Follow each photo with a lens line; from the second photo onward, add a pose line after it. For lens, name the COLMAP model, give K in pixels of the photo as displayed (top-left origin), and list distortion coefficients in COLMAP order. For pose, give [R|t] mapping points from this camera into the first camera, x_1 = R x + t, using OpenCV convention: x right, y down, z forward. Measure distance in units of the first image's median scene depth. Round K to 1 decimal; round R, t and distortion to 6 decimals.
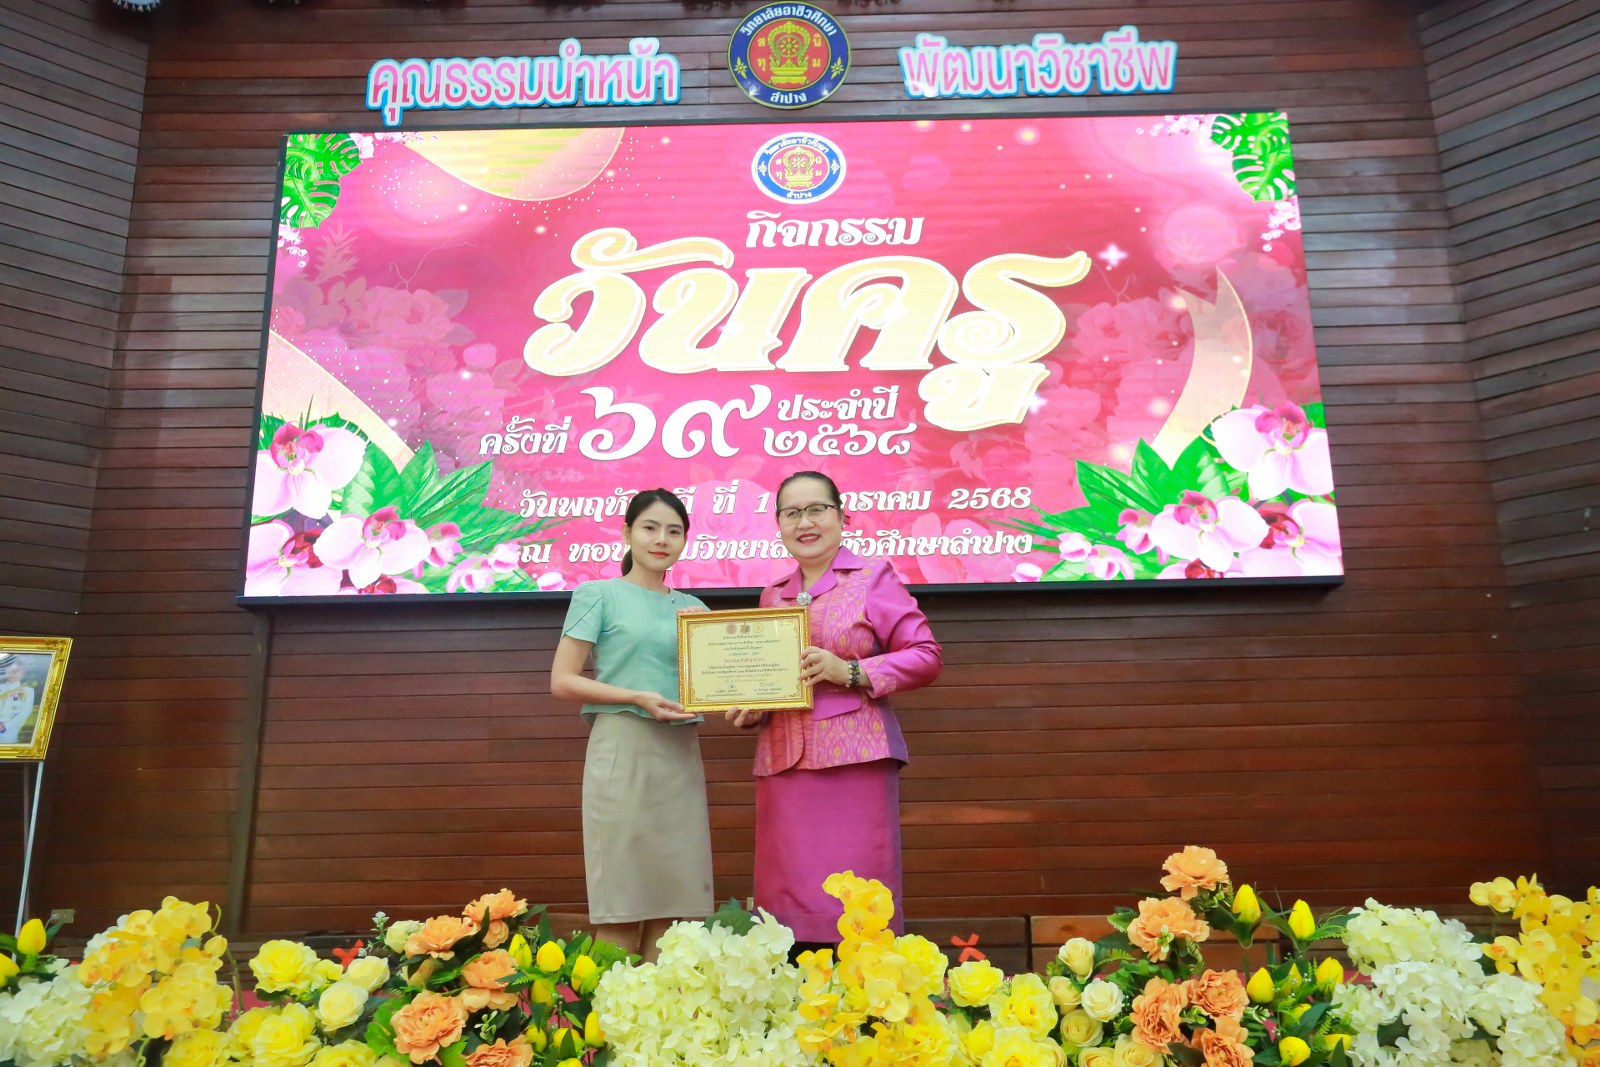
lens RADIAL K [[1437.2, 0, 801.1], [0, 1437.2, 517.1], [0, 0, 1]] dist [0.010757, 0.009990]
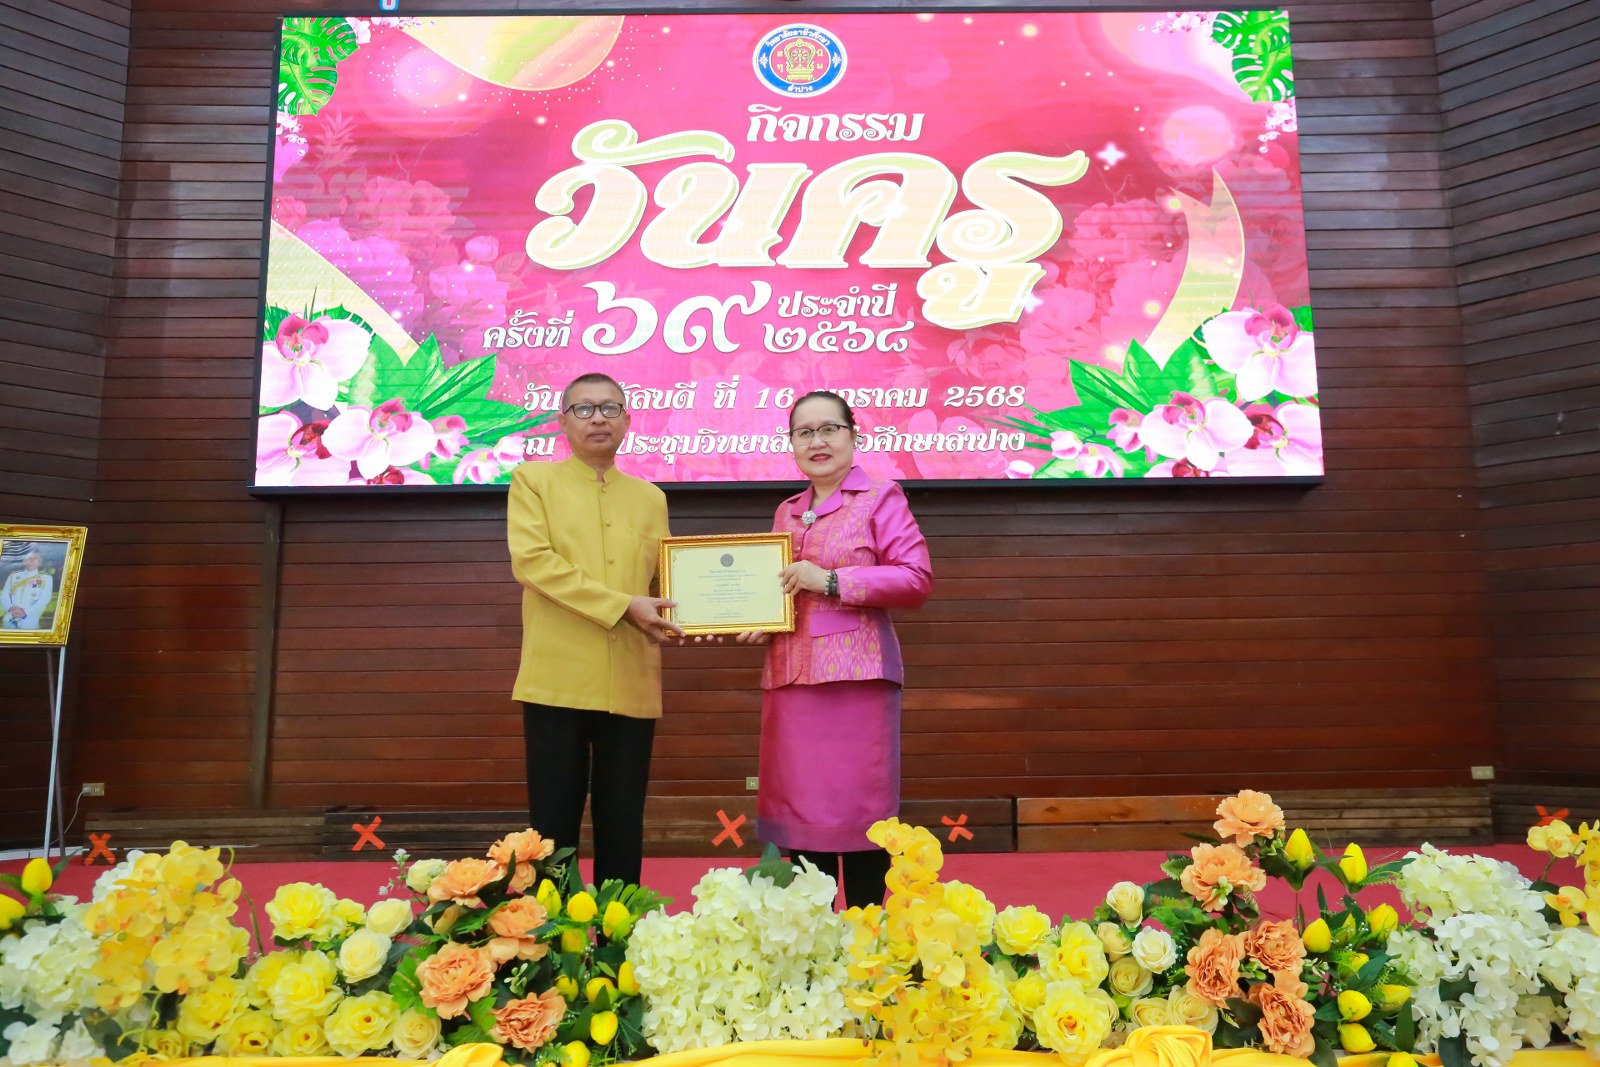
lens RADIAL K [[1026.6, 0, 695.4], [0, 1026.6, 432.9], [0, 0, 1]] dist [-0.001785, 0.006795]
pose [[0.999721, 0.007646, 0.022362, -0.090339], [-0.009943, 0.994476, 0.104488, -0.061141], [-0.021439, -0.104681, 0.994275, 0.274005]]
